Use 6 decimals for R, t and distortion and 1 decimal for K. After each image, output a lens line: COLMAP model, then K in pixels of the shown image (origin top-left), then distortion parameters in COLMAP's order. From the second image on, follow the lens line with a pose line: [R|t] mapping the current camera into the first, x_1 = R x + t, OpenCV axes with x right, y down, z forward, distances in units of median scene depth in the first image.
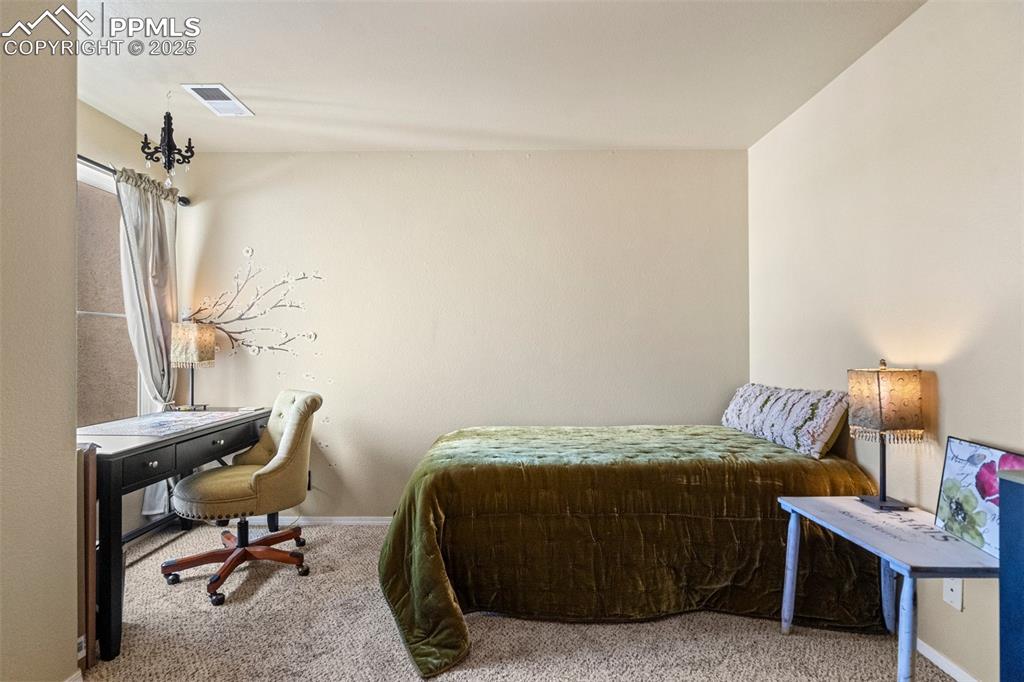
lens RADIAL K [[469.0, 0, 507.4], [0, 469.0, 343.0], [0, 0, 1]] dist [-0.004788, 0.002494]
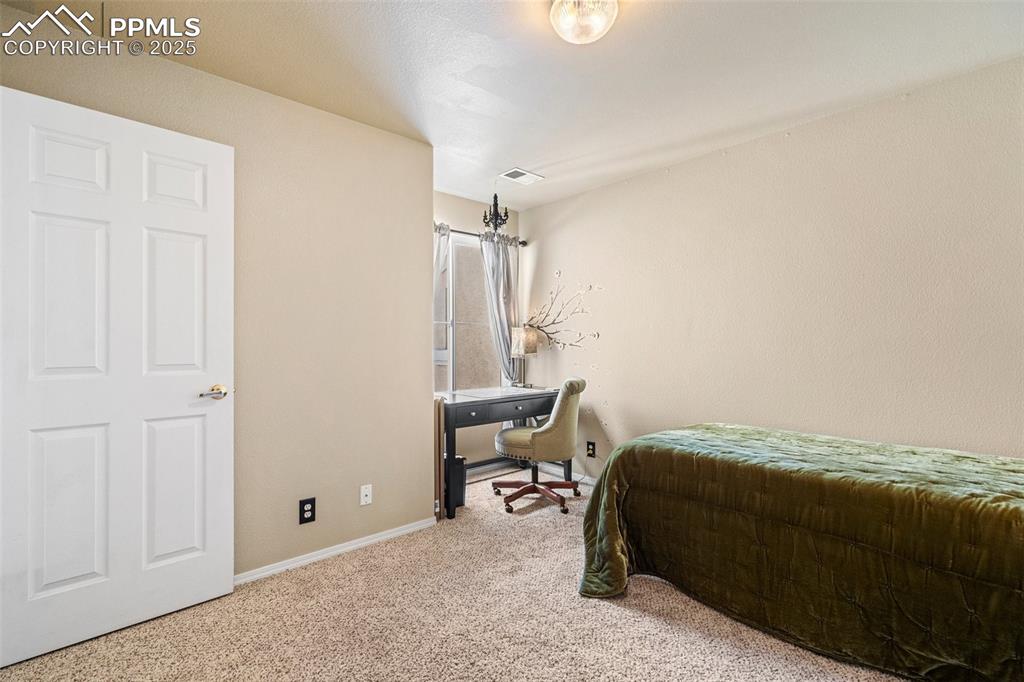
lens RADIAL K [[469.0, 0, 505.5], [0, 469.0, 342.6], [0, 0, 1]] dist [-0.004788, 0.002494]
pose [[0.671936, 0.000682, -0.740609, 0.495438], [0.003287, 0.999987, 0.003904, -0.001311], [0.740602, -0.005057, 0.671925, -0.032588]]
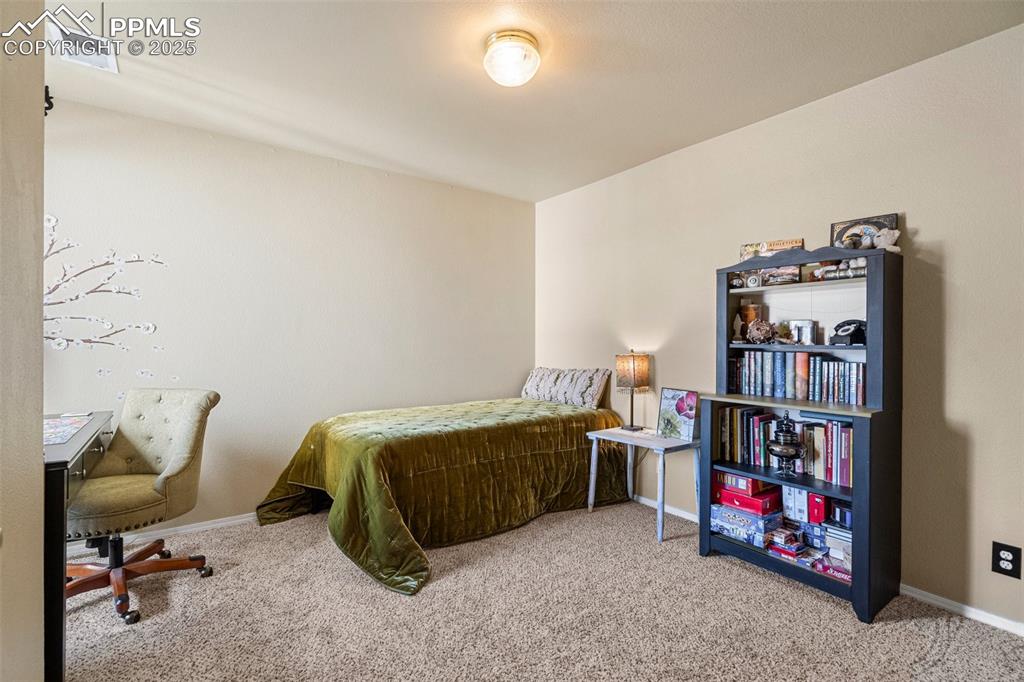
lens RADIAL K [[469.0, 0, 513.0], [0, 469.0, 340.0], [0, 0, 1]] dist [-0.004788, 0.002494]
pose [[0.805113, 0.006160, 0.593089, -0.551847], [-0.009431, 0.999953, 0.002416, -0.000698], [-0.593046, -0.007539, 0.805133, -0.162304]]
